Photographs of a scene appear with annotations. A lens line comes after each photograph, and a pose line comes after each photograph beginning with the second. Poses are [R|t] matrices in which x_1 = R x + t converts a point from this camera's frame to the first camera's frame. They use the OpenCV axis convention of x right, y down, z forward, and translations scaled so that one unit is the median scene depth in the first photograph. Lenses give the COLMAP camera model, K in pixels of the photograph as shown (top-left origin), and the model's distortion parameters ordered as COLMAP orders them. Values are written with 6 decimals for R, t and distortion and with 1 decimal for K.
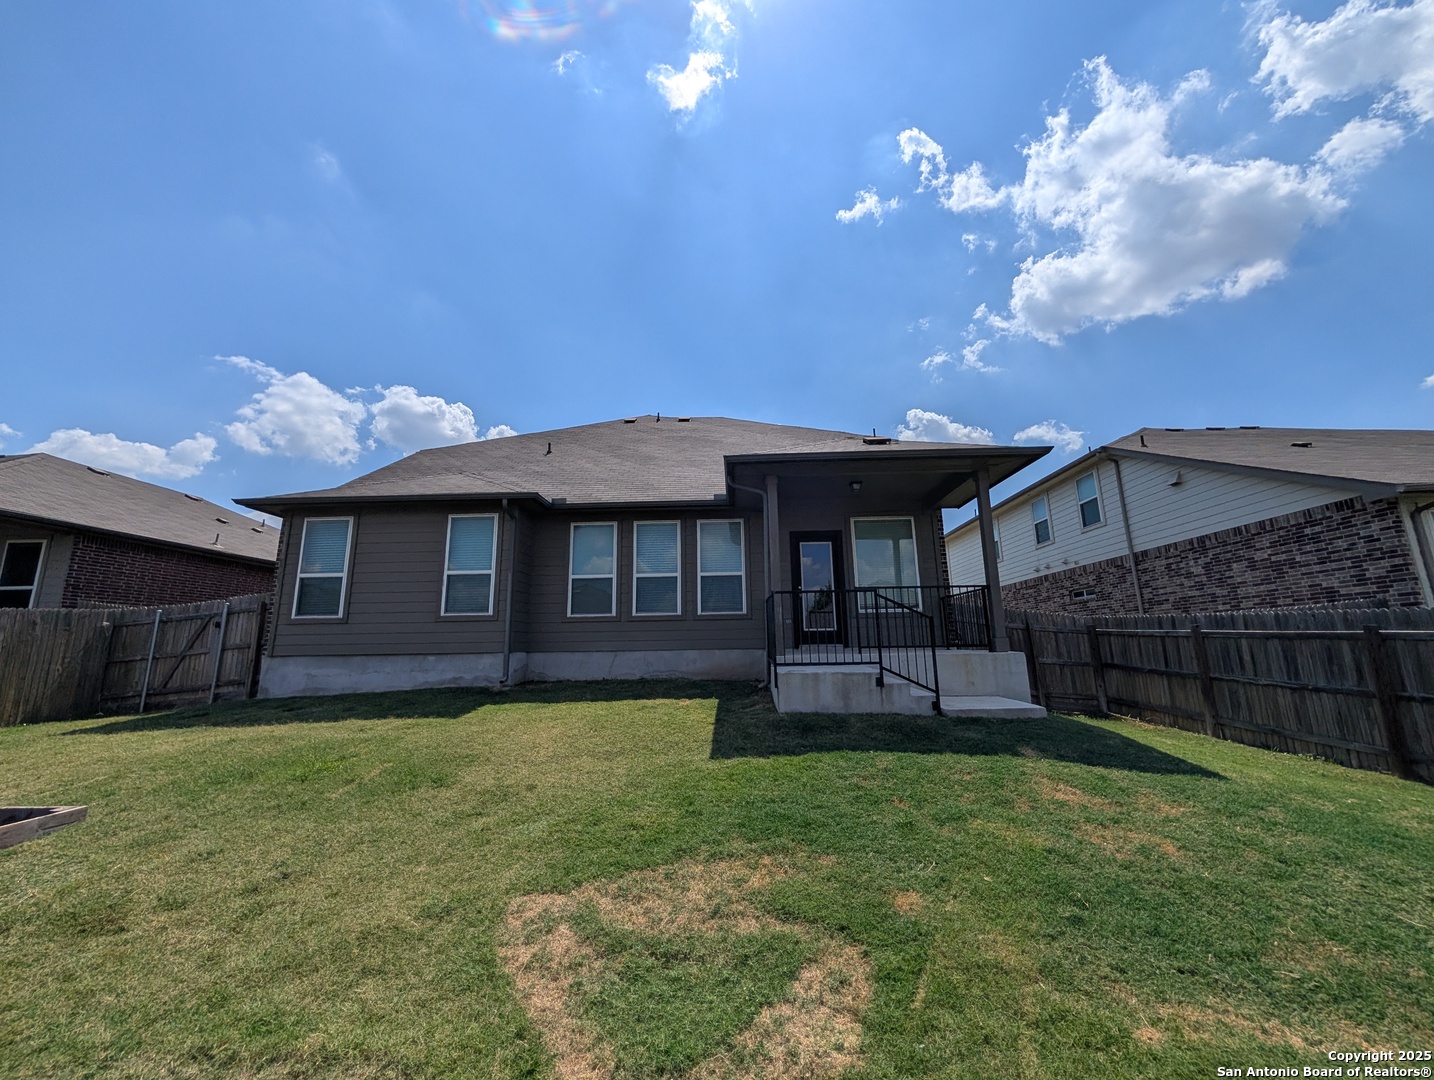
lens RADIAL K [[544.0, 0, 720.2], [0, 544.0, 540.8], [0, 0, 1]] dist [0.000547, 0.000197]
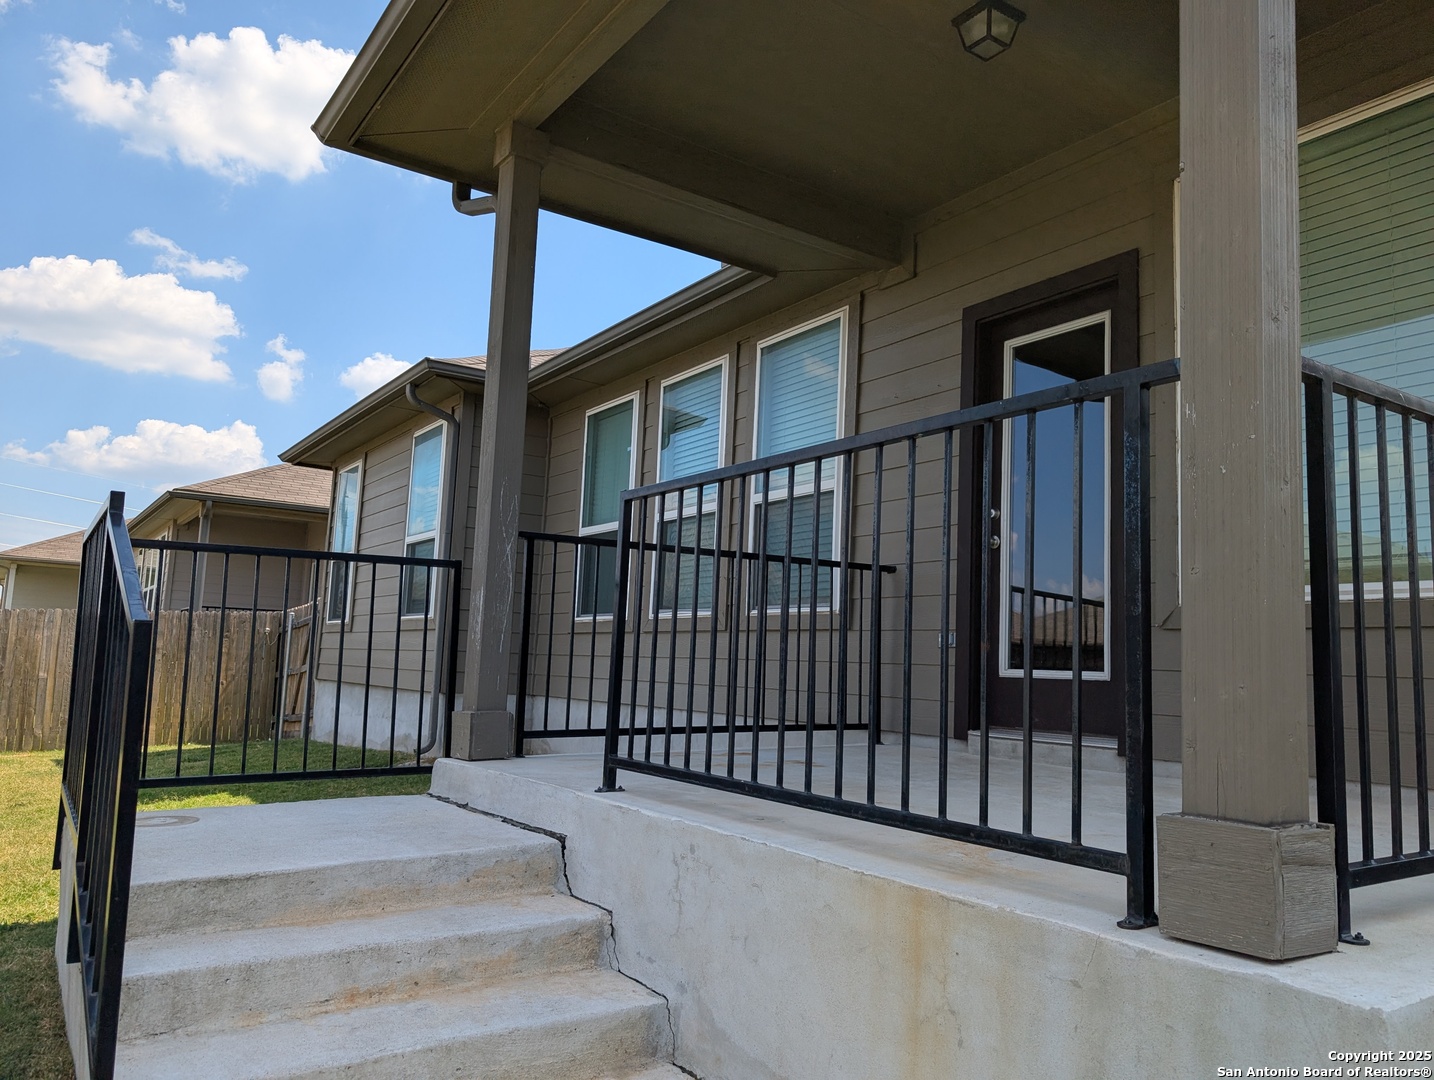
lens RADIAL K [[1033.1, 0, 704.7], [0, 1033.1, 542.0], [0, 0, 1]] dist [0.006217, -0.000441]
pose [[0.584154, -0.062143, -0.809260, 0.608029], [0.114162, 0.993443, 0.006120, 0.104776], [0.803574, -0.095961, 0.587419, 0.768648]]
